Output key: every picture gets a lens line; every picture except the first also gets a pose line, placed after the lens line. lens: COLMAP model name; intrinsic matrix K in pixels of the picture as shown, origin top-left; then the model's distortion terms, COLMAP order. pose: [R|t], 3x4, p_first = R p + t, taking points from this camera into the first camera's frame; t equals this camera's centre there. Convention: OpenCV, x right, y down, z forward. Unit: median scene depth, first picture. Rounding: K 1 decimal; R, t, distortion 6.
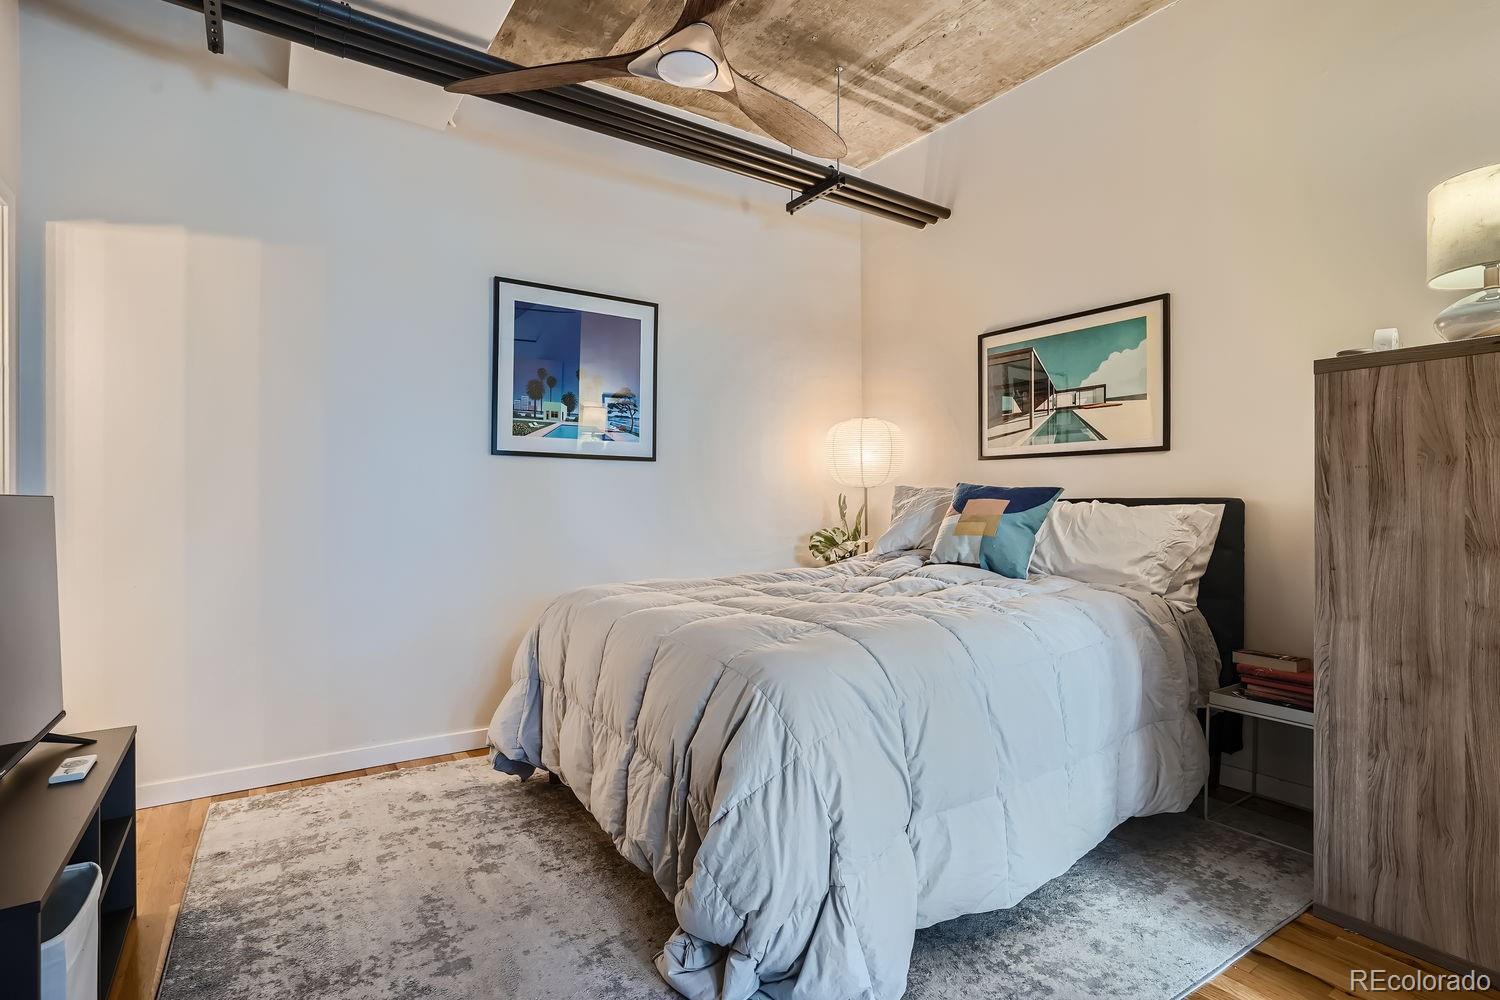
lens RADIAL K [[729.8, 0, 743.2], [0, 729.8, 503.9], [0, 0, 1]] dist [-0.037776, 0.022452]
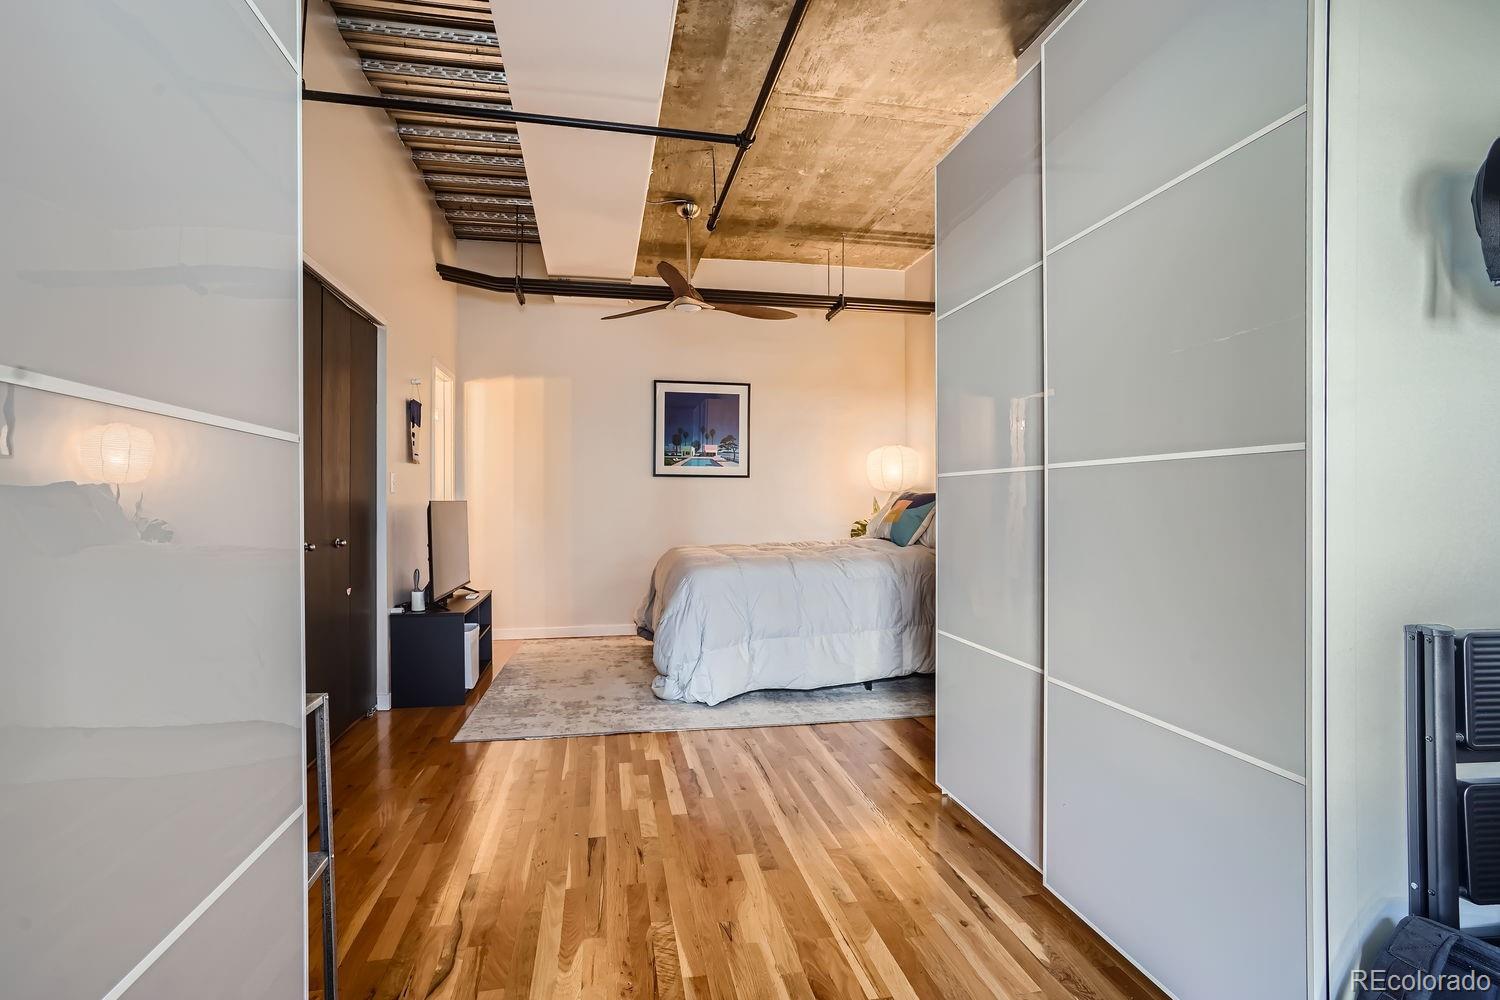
lens RADIAL K [[729.8, 0, 743.2], [0, 729.8, 503.9], [0, 0, 1]] dist [-0.037776, 0.022452]
pose [[0.918888, -0.000242, -0.394519, 0.580652], [0.000414, 1.000000, 0.000352, 0.000540], [0.394519, -0.000487, 0.918888, -0.596583]]
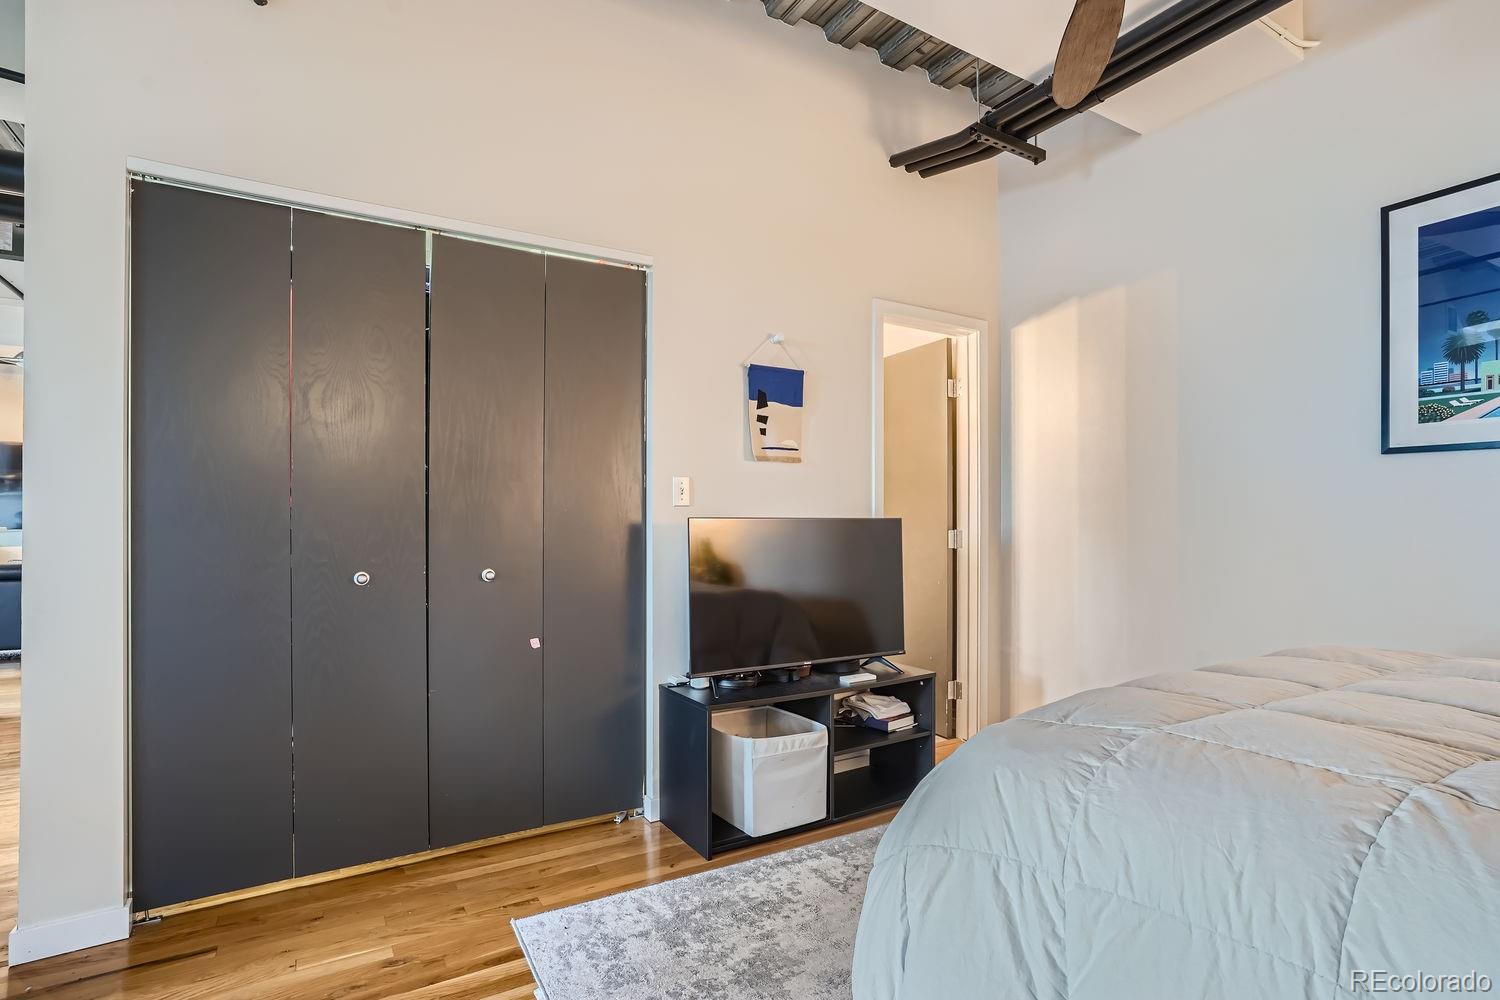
lens RADIAL K [[739.5, 0, 741.4], [0, 739.5, 517.9], [0, 0, 1]] dist [-0.038773, 0.020787]
pose [[-0.057809, -0.003776, -0.998321, 0.406105], [-0.000706, 0.999993, -0.003741, -0.001304], [0.998327, 0.000489, -0.057811, 0.393363]]
